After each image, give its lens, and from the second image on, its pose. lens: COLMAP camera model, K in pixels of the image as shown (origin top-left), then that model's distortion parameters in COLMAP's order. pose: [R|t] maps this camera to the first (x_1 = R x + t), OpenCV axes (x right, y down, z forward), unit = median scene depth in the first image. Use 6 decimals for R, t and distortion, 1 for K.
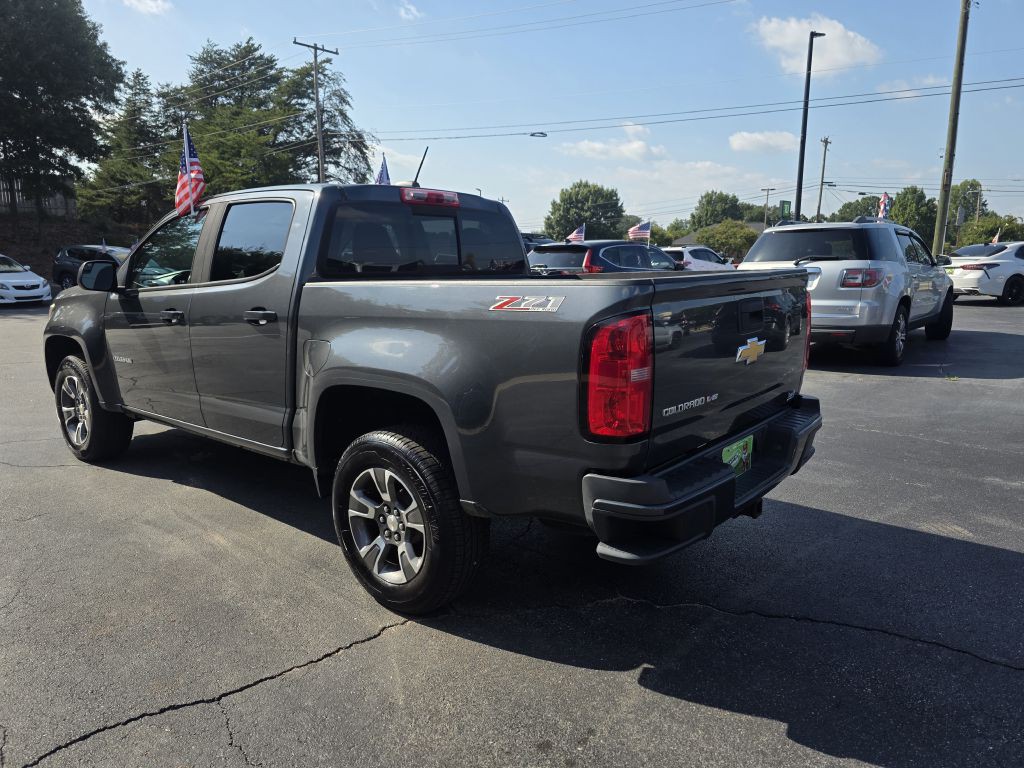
lens RADIAL K [[701.5, 0, 508.6], [0, 701.5, 385.0], [0, 0, 1]] dist [0.054527, -0.049347]
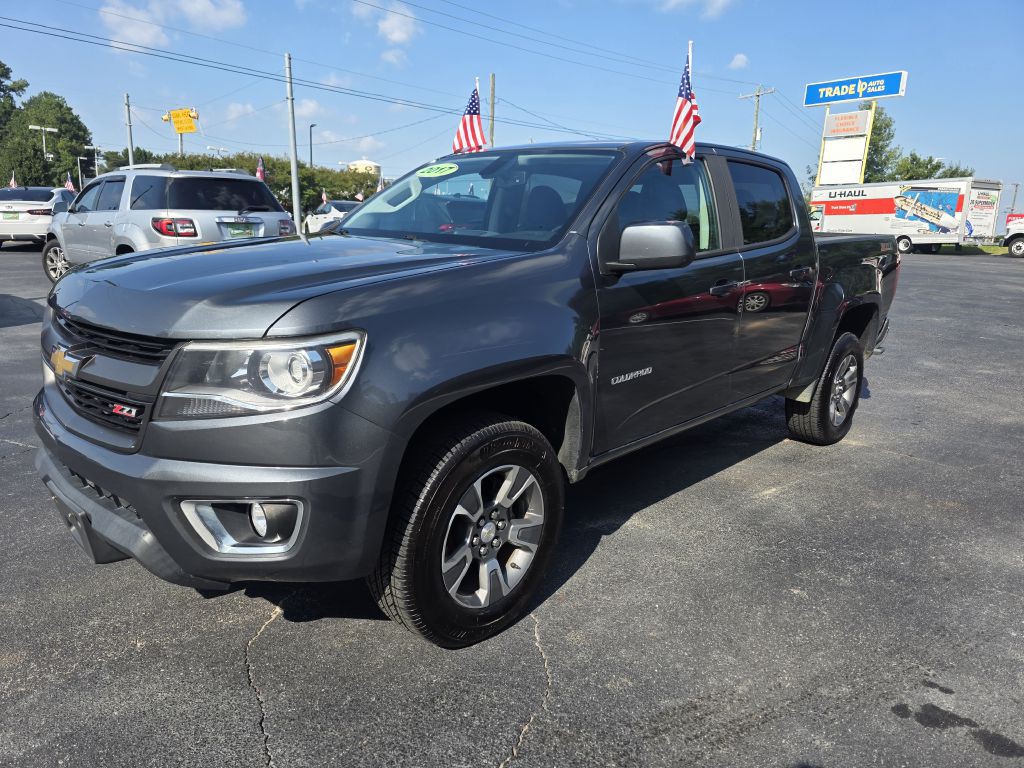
lens RADIAL K [[701.5, 0, 515.7], [0, 701.5, 392.1], [0, 0, 1]] dist [0.054527, -0.049347]
pose [[0.043618, -0.233524, 0.971372, -0.109665], [0.144663, 0.963527, 0.225142, -0.016777], [-0.988519, 0.130701, 0.075809, 0.099264]]
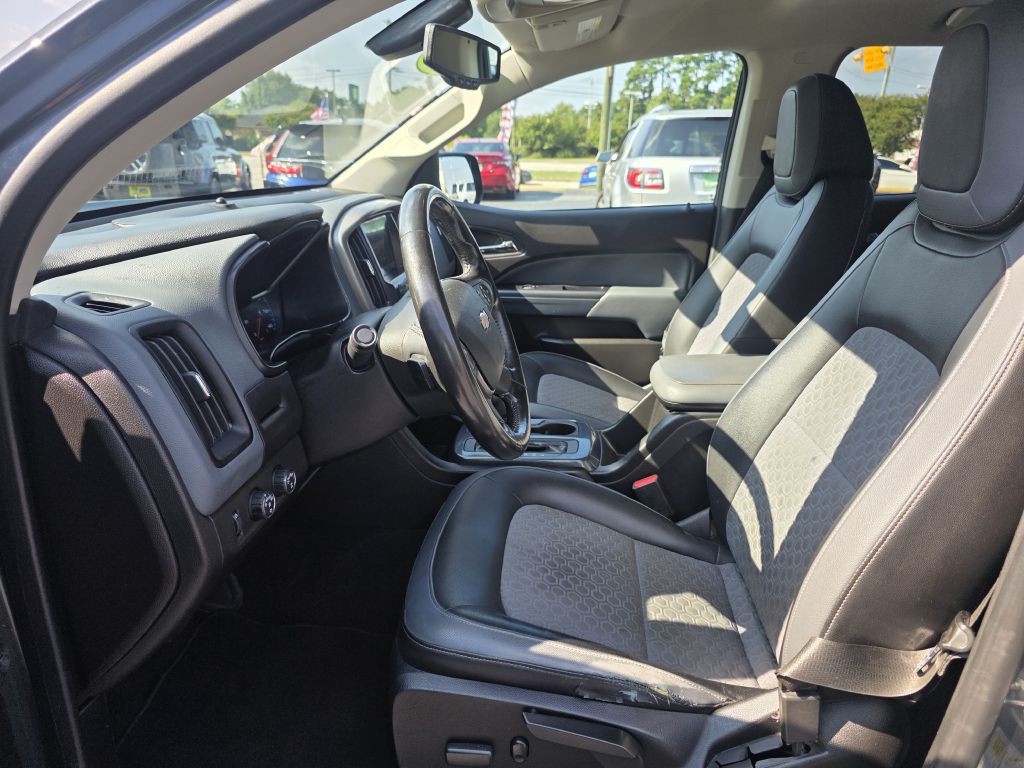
lens RADIAL K [[701.5, 0, 508.5], [0, 701.5, 385.3], [0, 0, 1]] dist [0.054527, -0.049347]
pose [[0.815716, -0.167297, 0.553733, -0.050476], [0.082249, 0.981083, 0.175247, -0.014199], [-0.572576, -0.097408, 0.814045, 0.079664]]
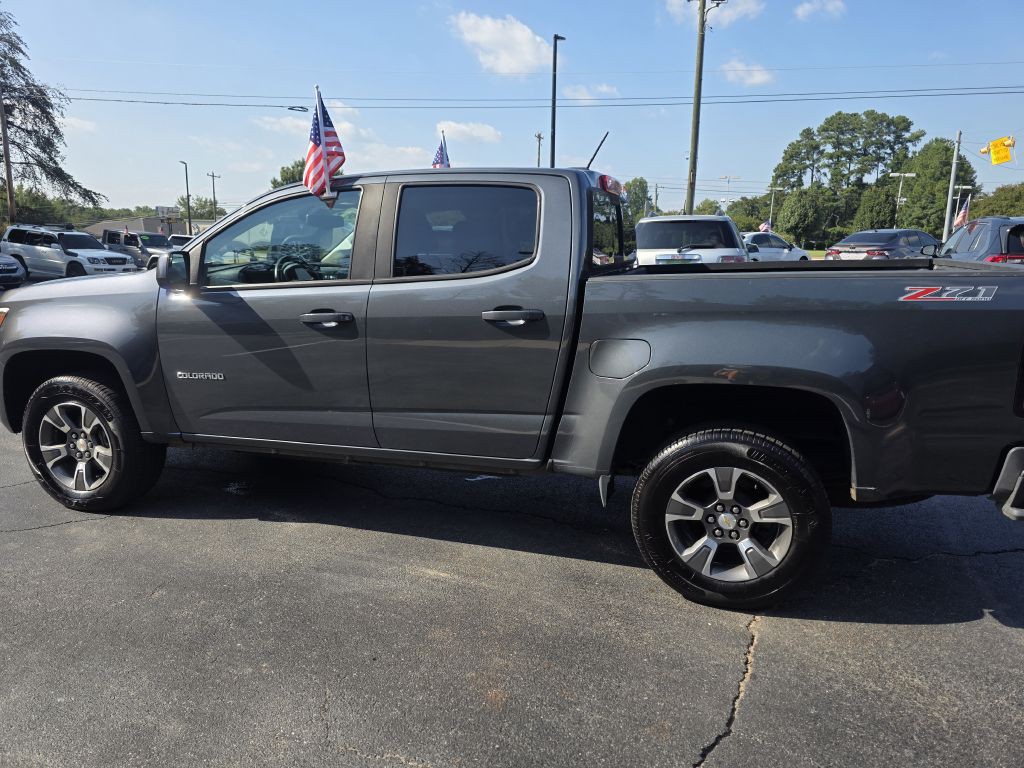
lens RADIAL K [[701.5, 0, 510.6], [0, 701.5, 384.4], [0, 0, 1]] dist [0.054527, -0.049347]
pose [[0.919989, -0.072076, 0.385260, -0.049671], [0.063780, 0.997375, 0.034289, -0.002896], [-0.386720, -0.006973, 0.922171, 0.013069]]
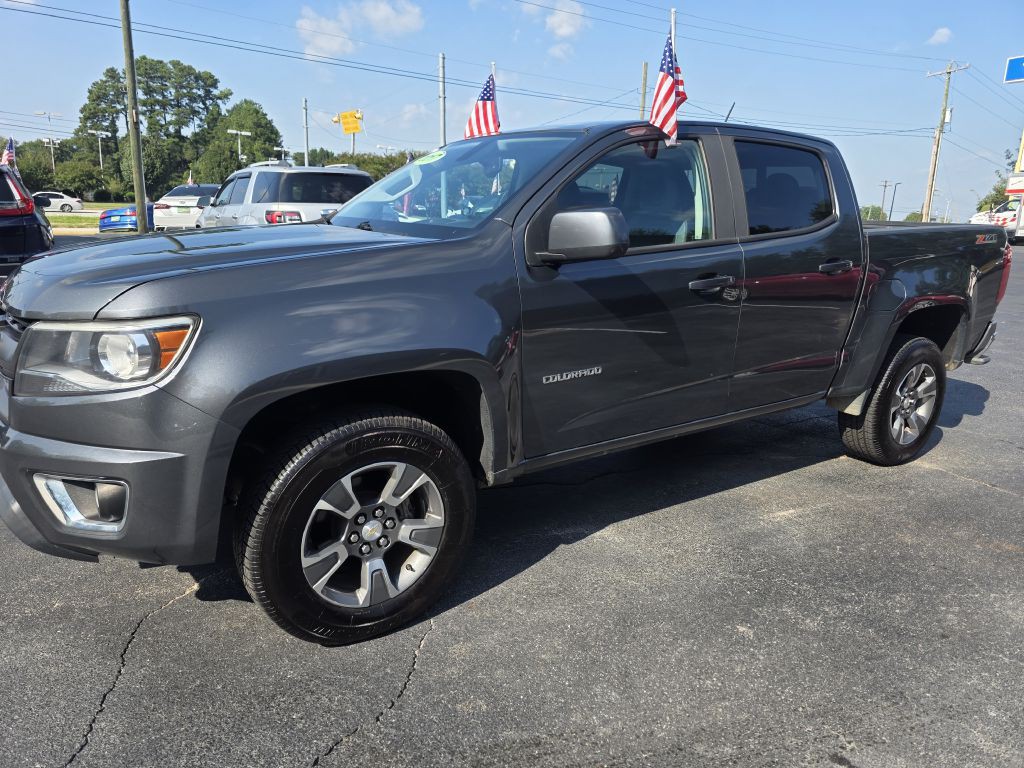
lens RADIAL K [[701.5, 0, 516.3], [0, 701.5, 388.5], [0, 0, 1]] dist [0.054527, -0.049347]
pose [[0.259027, -0.230105, 0.938060, -0.104046], [0.142102, 0.969718, 0.198631, -0.013829], [-0.955360, 0.081849, 0.283882, 0.082505]]
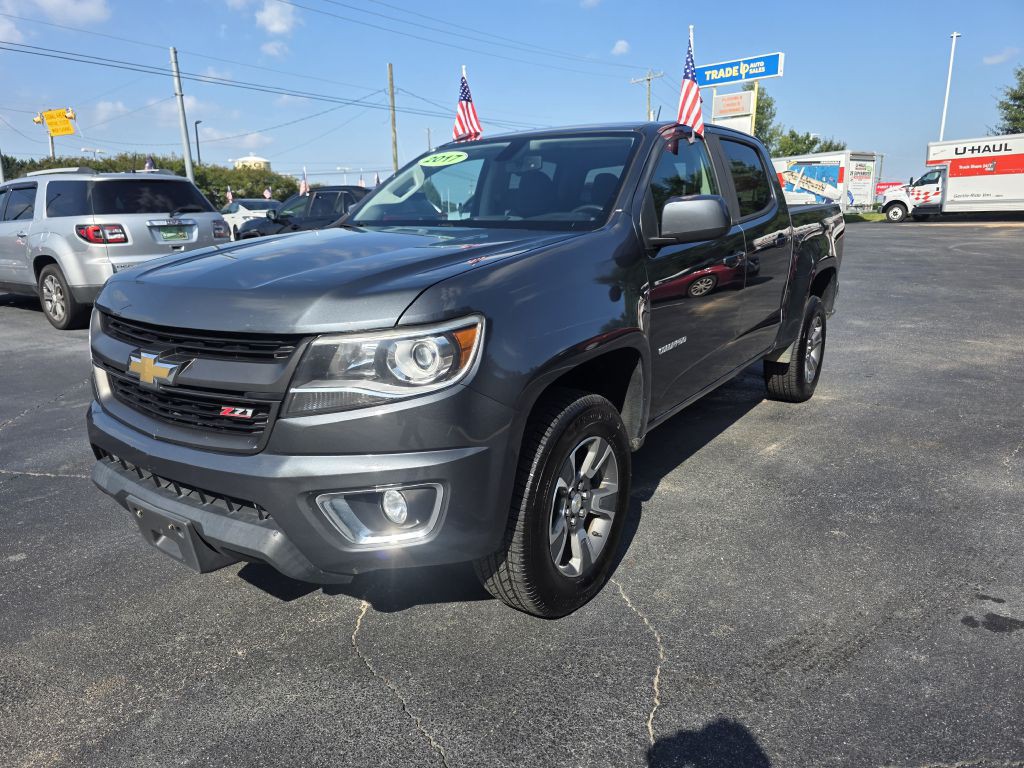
lens RADIAL K [[701.5, 0, 517.7], [0, 701.5, 384.2], [0, 0, 1]] dist [0.054527, -0.049347]
pose [[-0.097170, -0.235117, 0.967098, -0.111072], [0.192140, 0.948985, 0.250019, -0.018282], [-0.976545, 0.210112, -0.047038, 0.110997]]
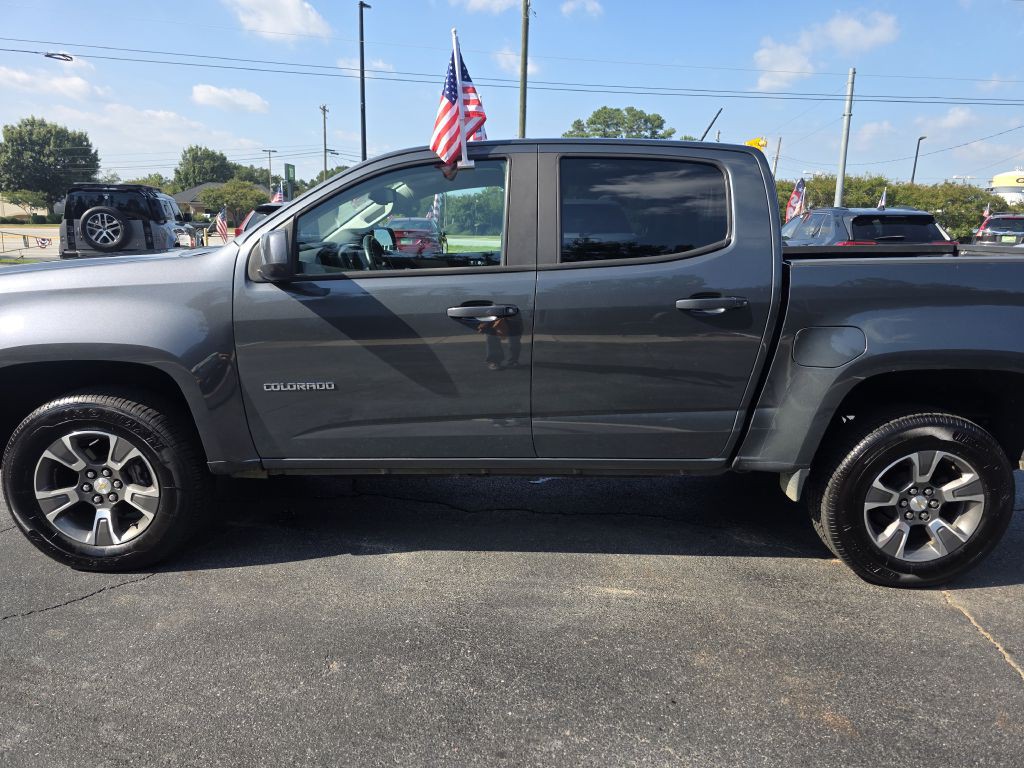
lens RADIAL K [[701.5, 0, 513.8], [0, 701.5, 389.4], [0, 0, 1]] dist [0.054527, -0.049347]
pose [[0.755695, -0.130067, 0.641878, -0.075217], [0.093848, 0.991472, 0.090418, -0.006694], [-0.648164, -0.008089, 0.761458, 0.037376]]
